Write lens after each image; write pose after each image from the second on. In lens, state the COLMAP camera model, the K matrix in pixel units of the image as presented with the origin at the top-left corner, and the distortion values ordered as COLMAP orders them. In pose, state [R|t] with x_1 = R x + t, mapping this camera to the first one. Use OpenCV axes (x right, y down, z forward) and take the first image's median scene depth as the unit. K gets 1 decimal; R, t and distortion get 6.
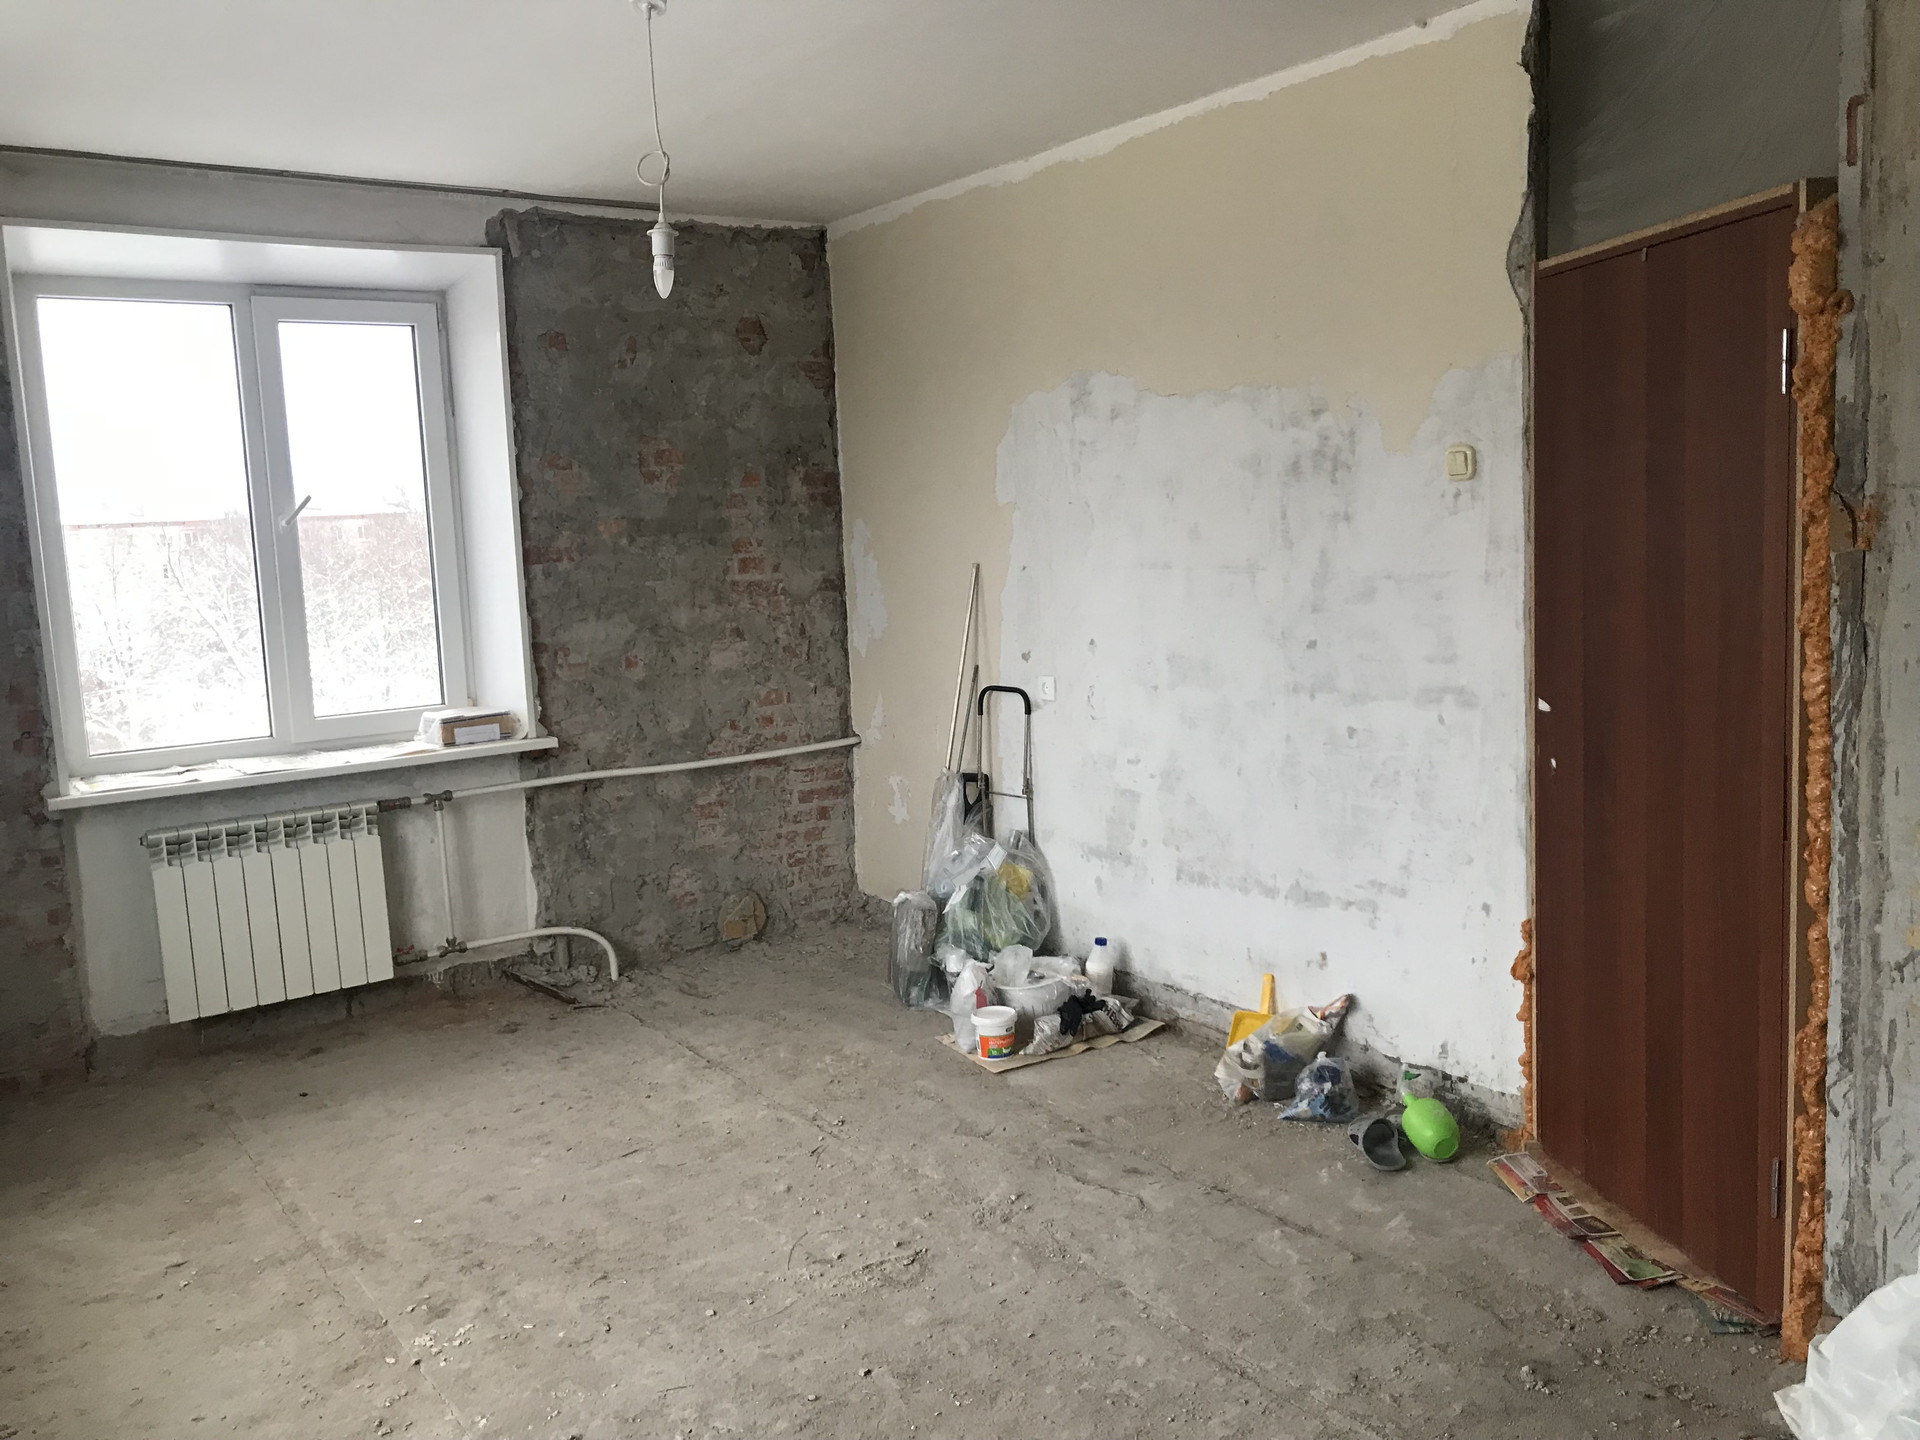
lens RADIAL K [[1602.6, 0, 892.3], [0, 1602.6, 701.4], [0, 0, 1]] dist [0.148973, -0.261181]
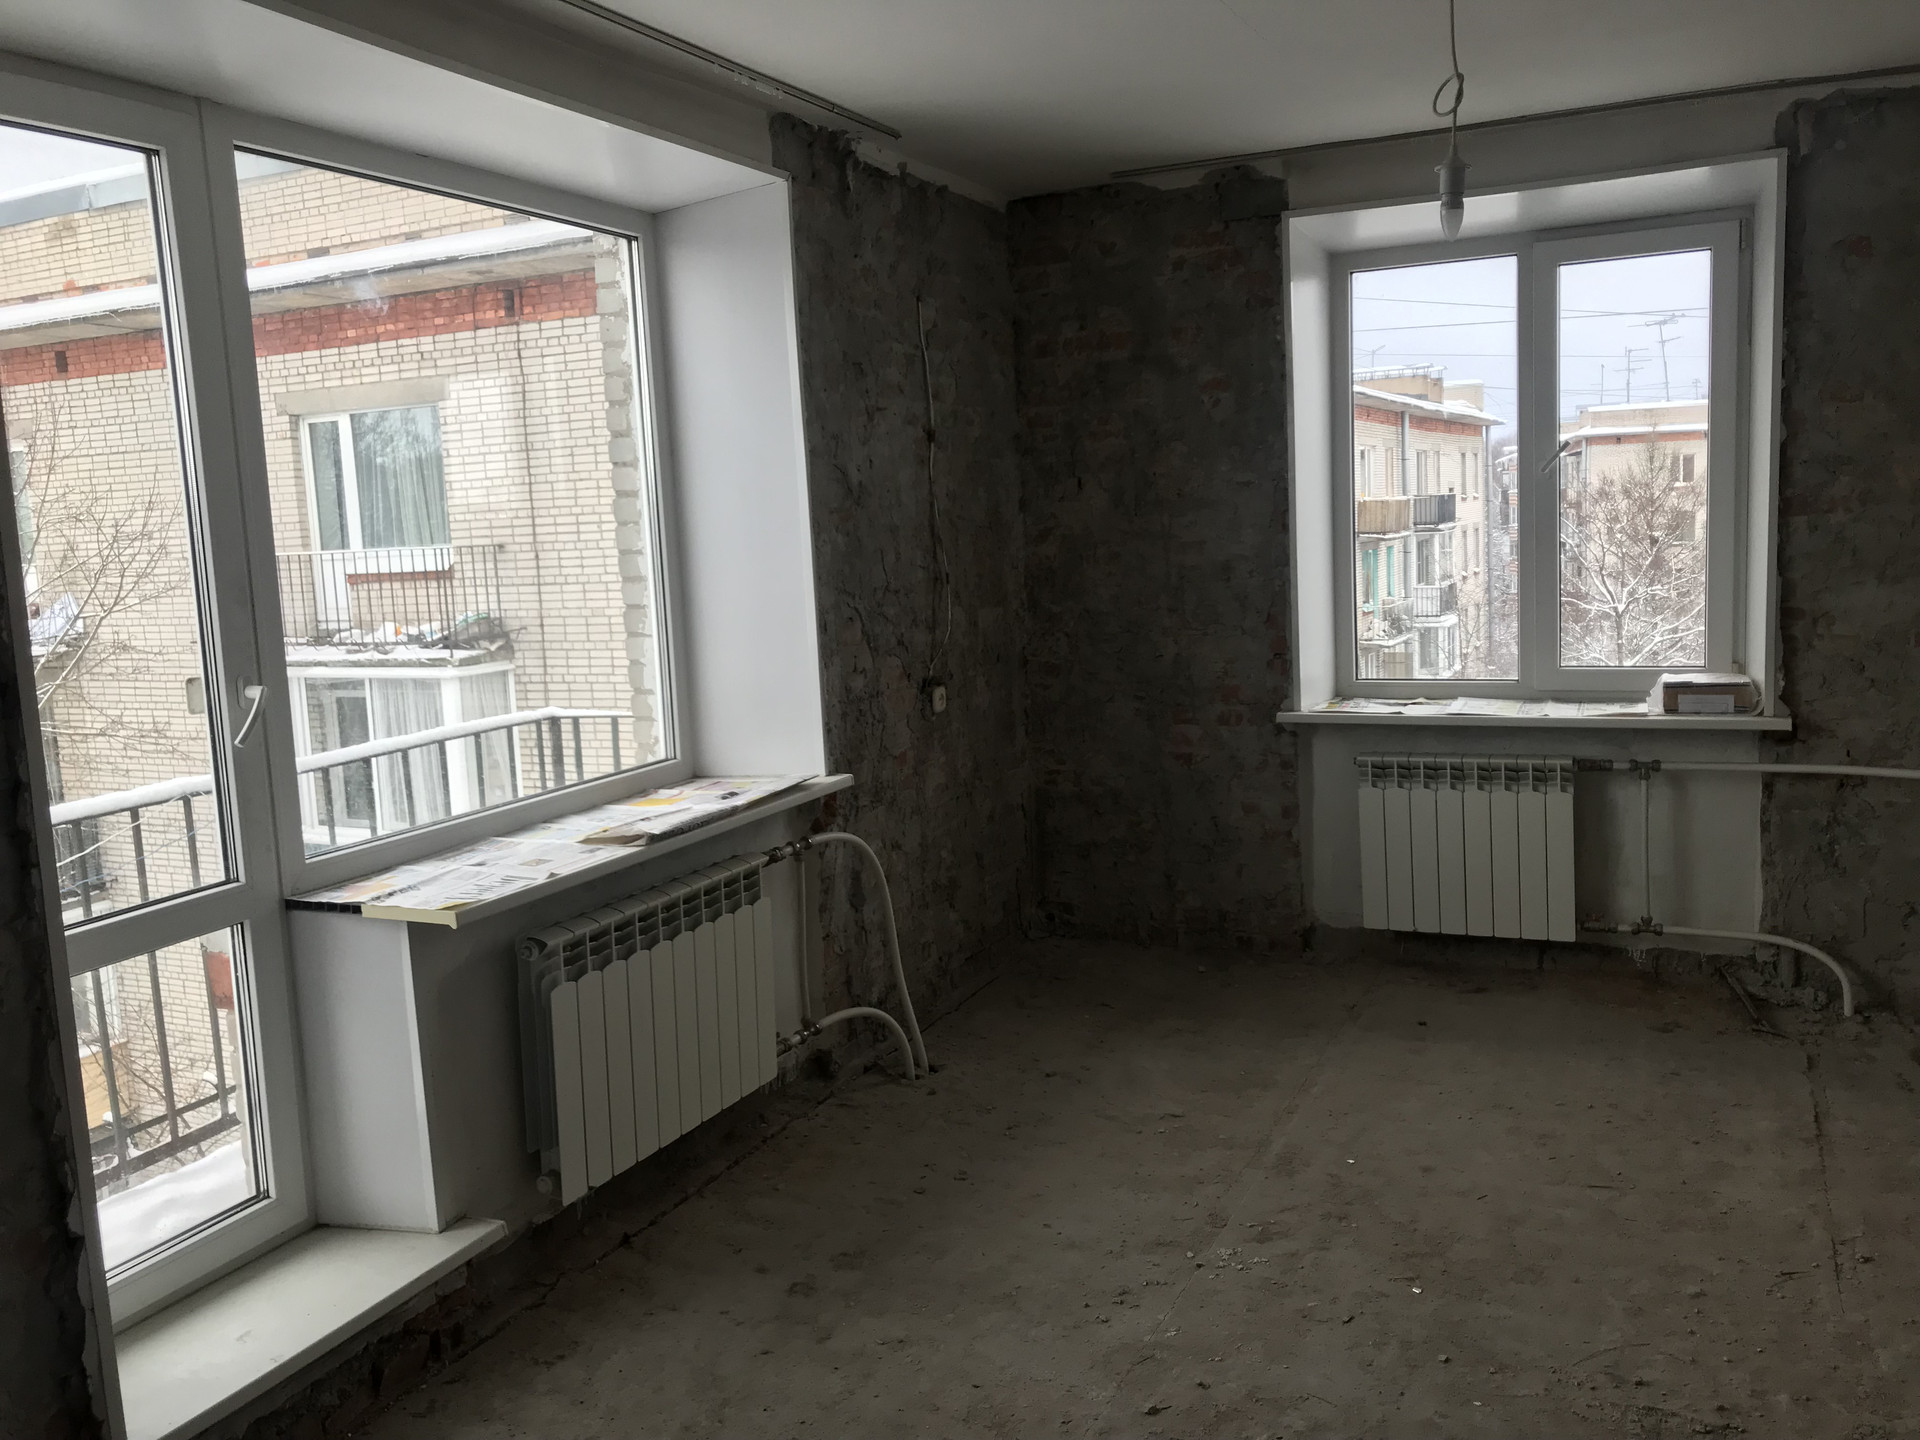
lens RADIAL K [[1589.0, 0, 960.0], [0, 1589.0, 720.0], [0, 0, 1]] dist [0.058418, -0.062418]
pose [[0.517562, 0.135512, -0.844847, 0.287464], [-0.078100, 0.990739, 0.111067, -0.037992], [0.852074, 0.008499, 0.523352, 0.179418]]
